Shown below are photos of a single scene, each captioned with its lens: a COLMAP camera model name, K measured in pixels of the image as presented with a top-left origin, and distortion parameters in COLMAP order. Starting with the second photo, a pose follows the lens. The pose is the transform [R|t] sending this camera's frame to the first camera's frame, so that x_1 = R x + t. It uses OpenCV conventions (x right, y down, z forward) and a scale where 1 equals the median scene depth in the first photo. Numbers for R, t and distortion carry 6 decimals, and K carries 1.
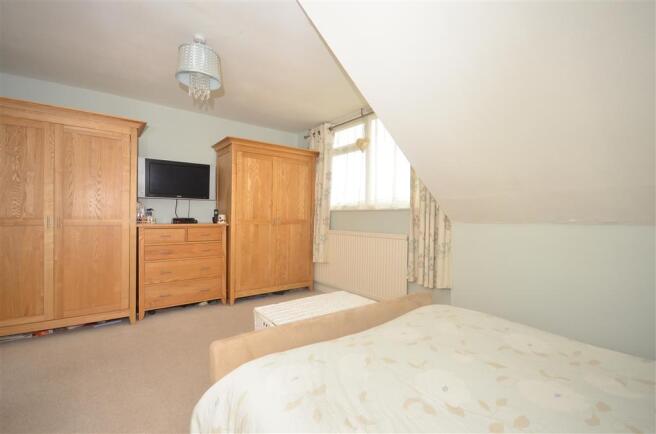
lens RADIAL K [[298.5, 0, 328.0], [0, 298.5, 217.0], [0, 0, 1]] dist [-0.001445, -0.000162]
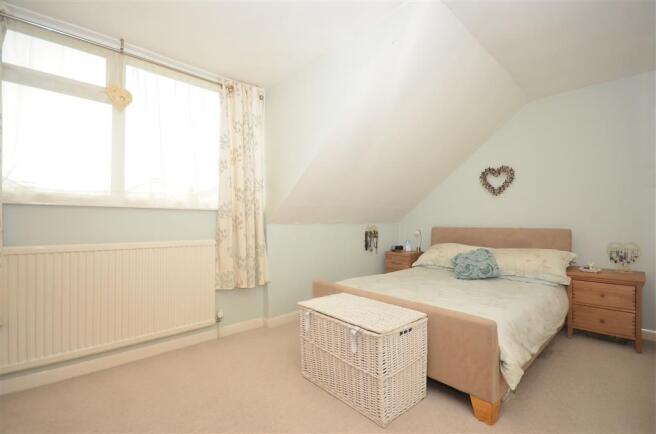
lens RADIAL K [[298.5, 0, 328.0], [0, 298.5, 217.0], [0, 0, 1]] dist [-0.001445, -0.000162]
pose [[-0.087360, 0.000012, 0.996177, -0.665389], [0.005144, 0.999987, 0.000439, -0.000513], [-0.996163, 0.005163, -0.087359, 0.804004]]
